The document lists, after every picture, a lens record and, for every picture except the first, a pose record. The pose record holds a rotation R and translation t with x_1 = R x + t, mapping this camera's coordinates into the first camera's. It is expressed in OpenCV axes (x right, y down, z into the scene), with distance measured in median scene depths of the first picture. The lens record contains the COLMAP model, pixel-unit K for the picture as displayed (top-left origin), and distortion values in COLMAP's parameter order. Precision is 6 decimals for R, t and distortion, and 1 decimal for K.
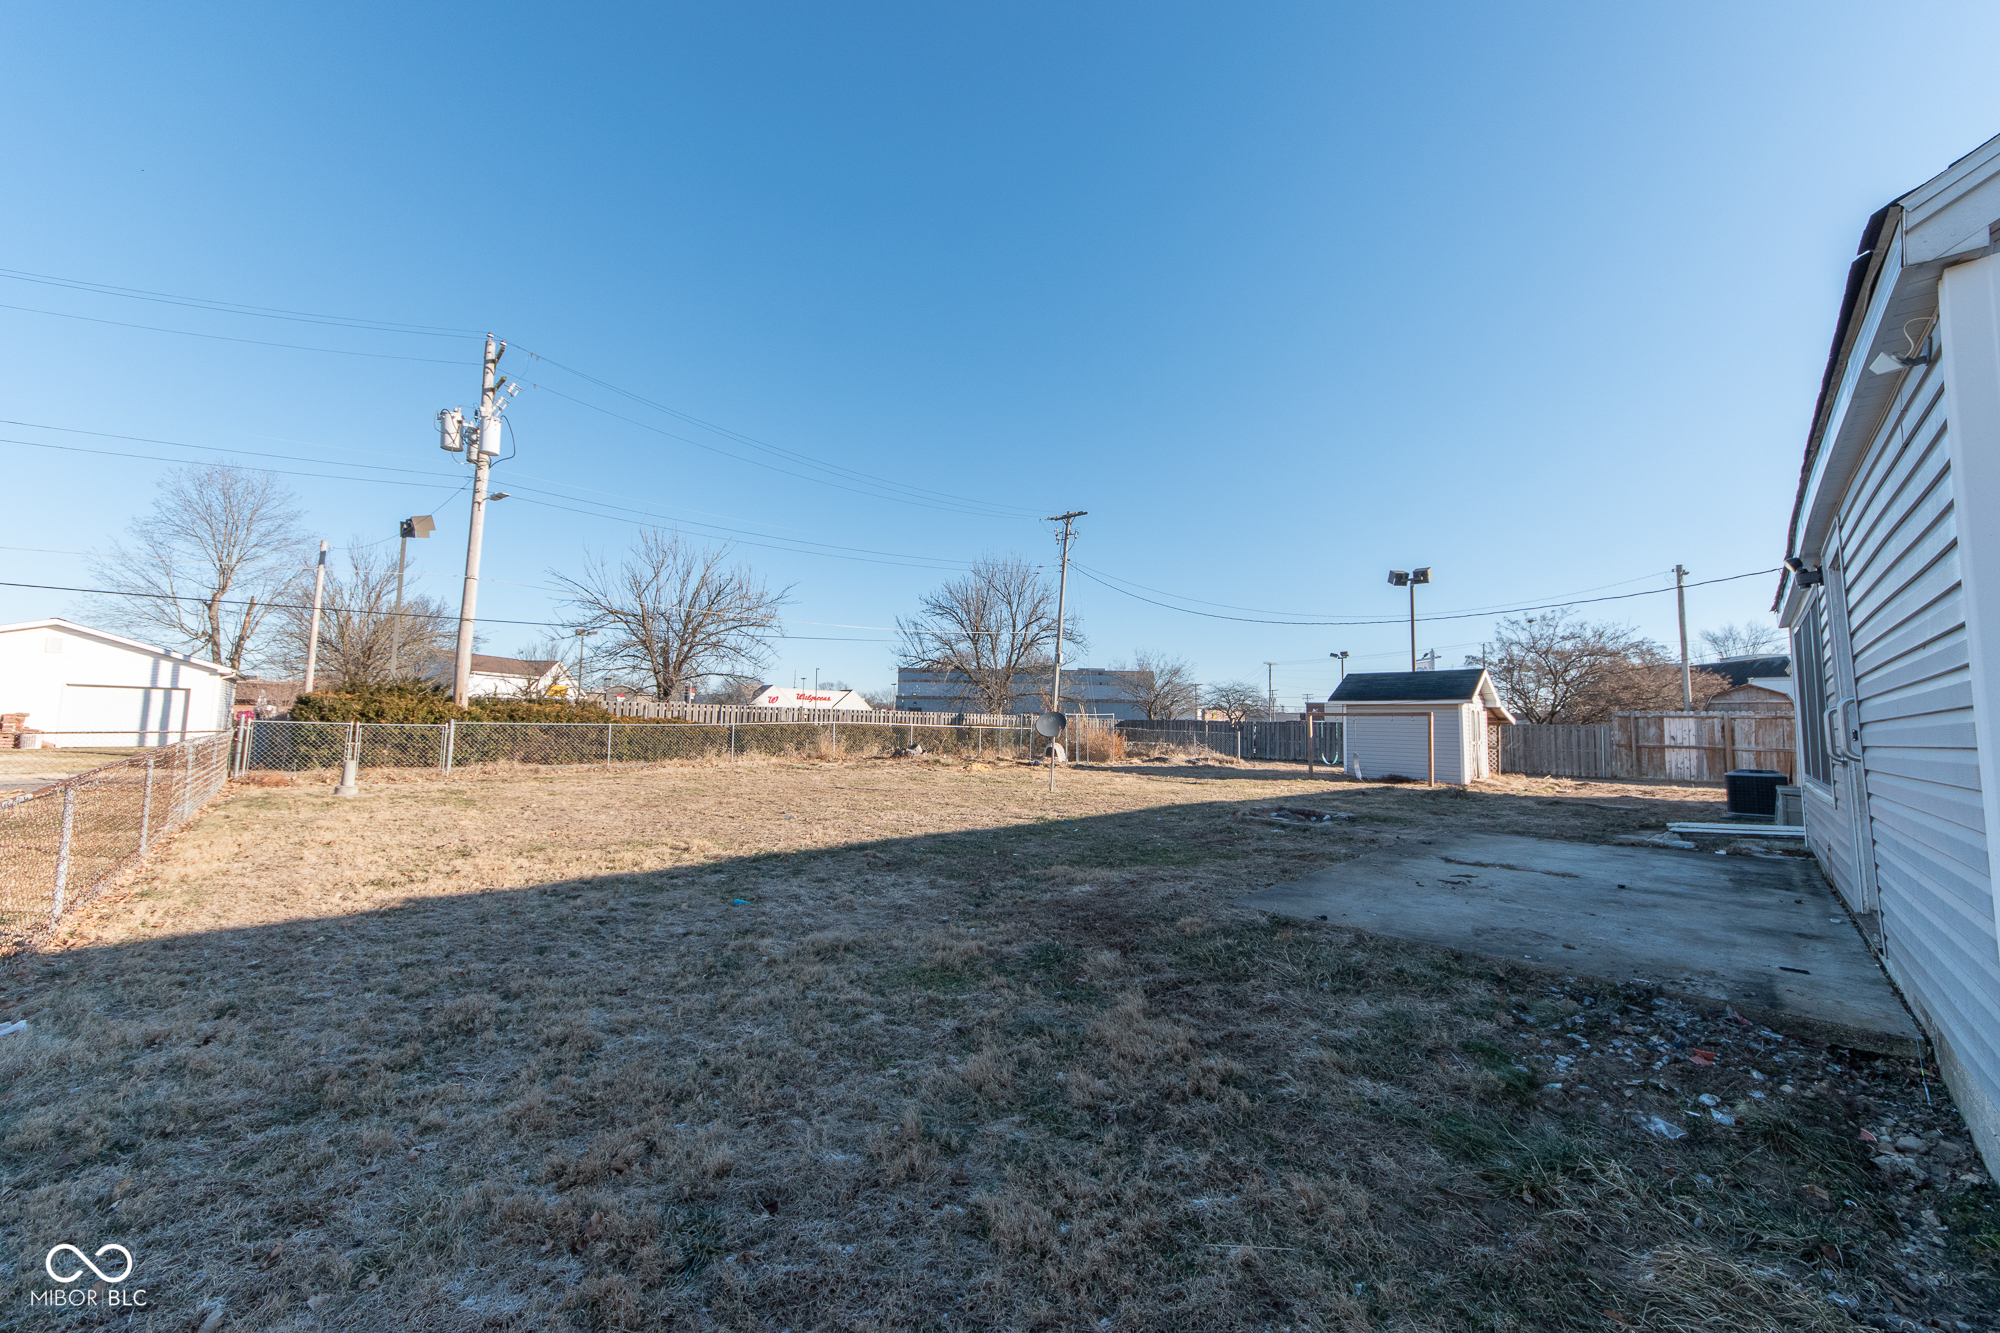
lens RADIAL K [[716.0, 0, 1000.0], [0, 716.0, 666.5], [0, 0, 1]] dist [0.006343, -0.000152]
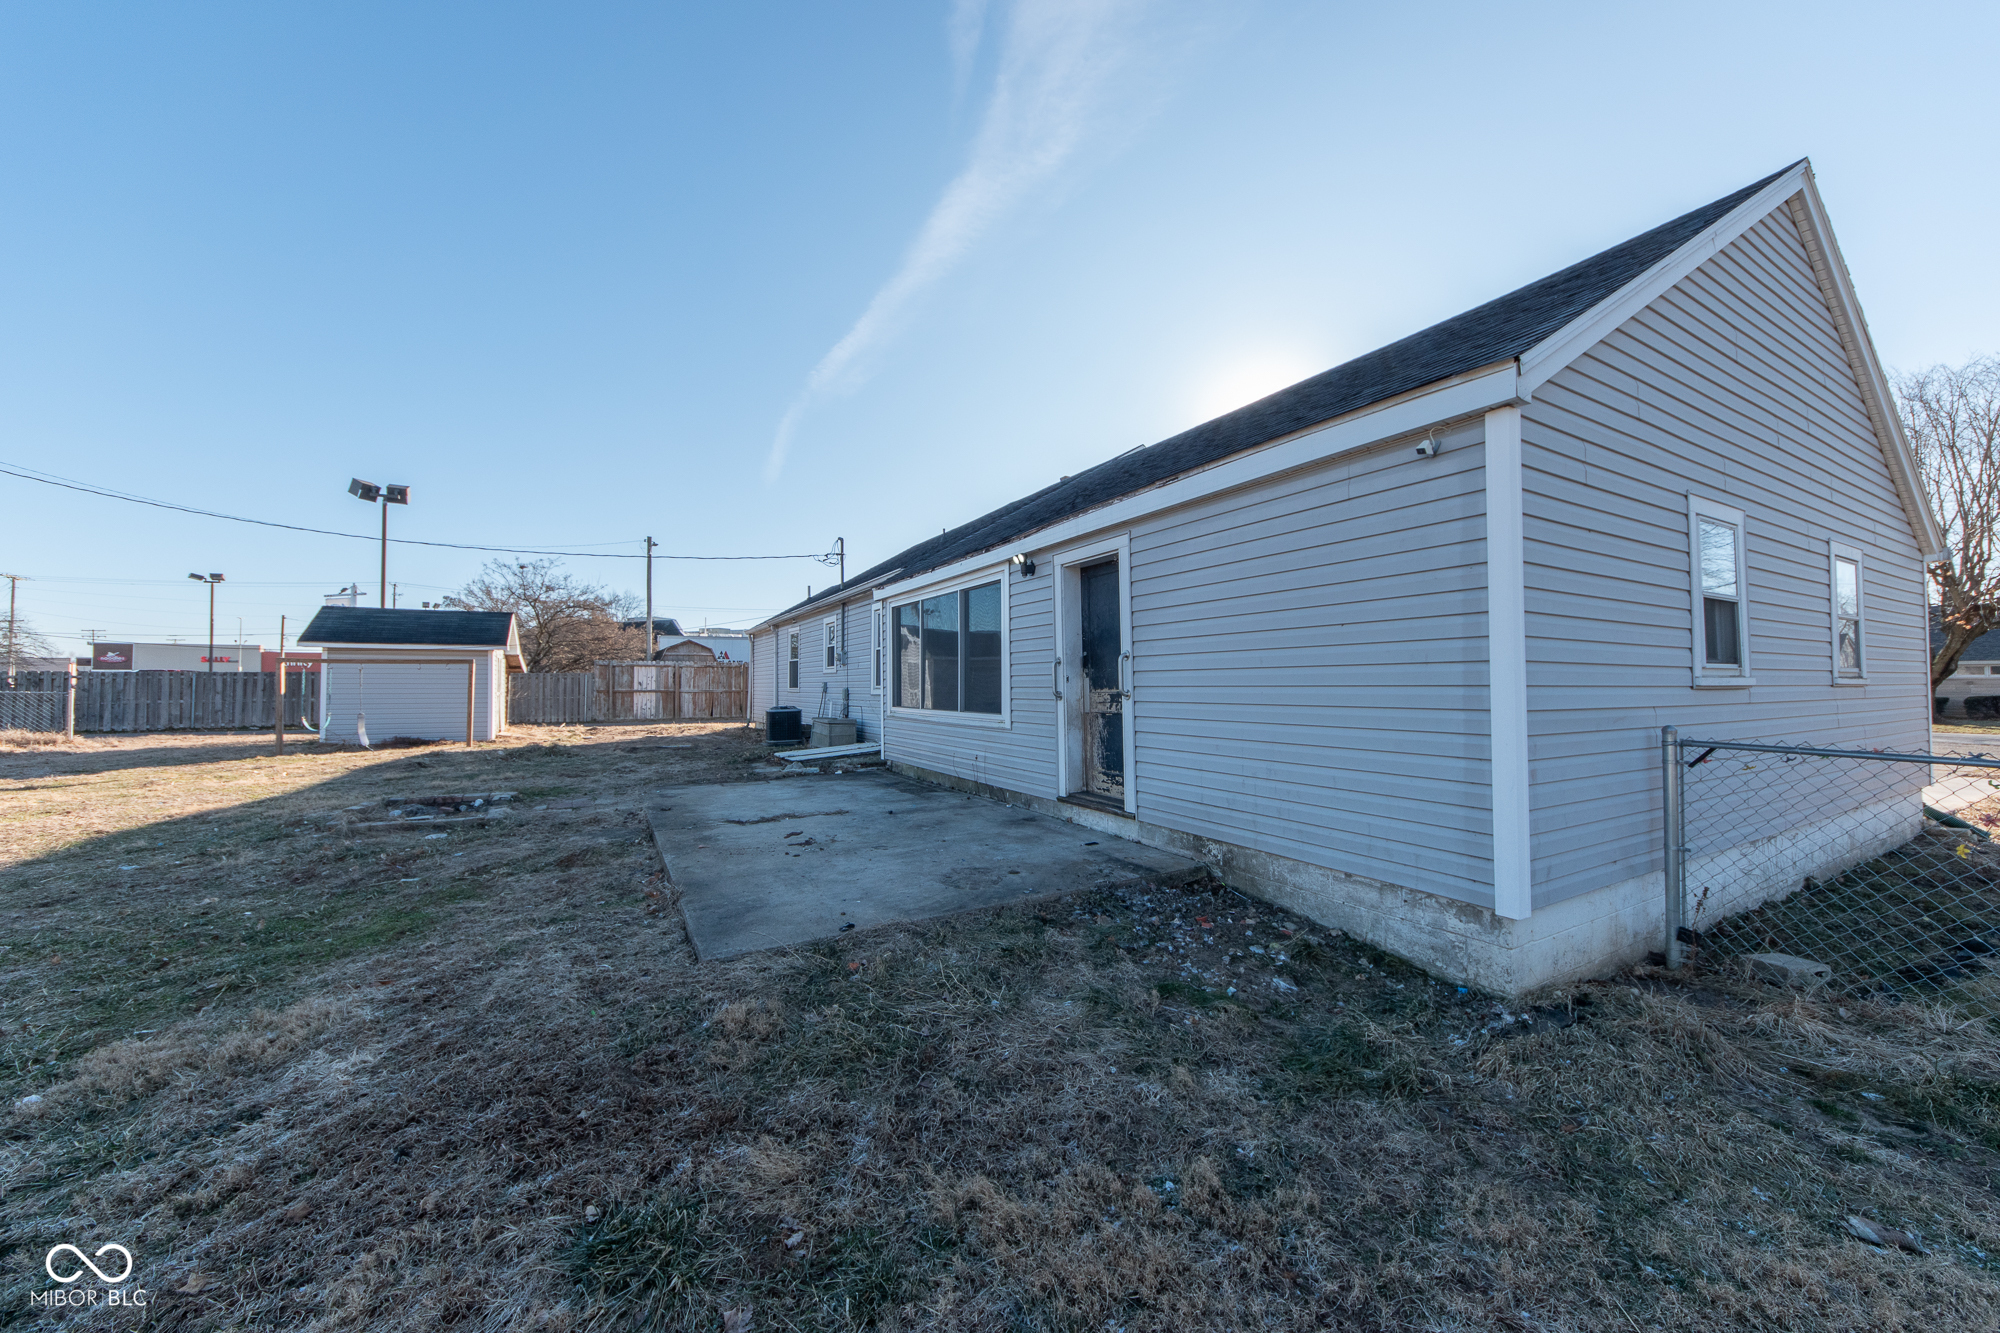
lens RADIAL K [[716.0, 0, 1000.0], [0, 716.0, 666.5], [0, 0, 1]] dist [0.006343, -0.000152]
pose [[0.246791, 0.003153, 0.969064, -0.063235], [-0.073000, 0.997214, 0.015346, 0.011945], [-0.966315, -0.074529, 0.246333, 0.166286]]
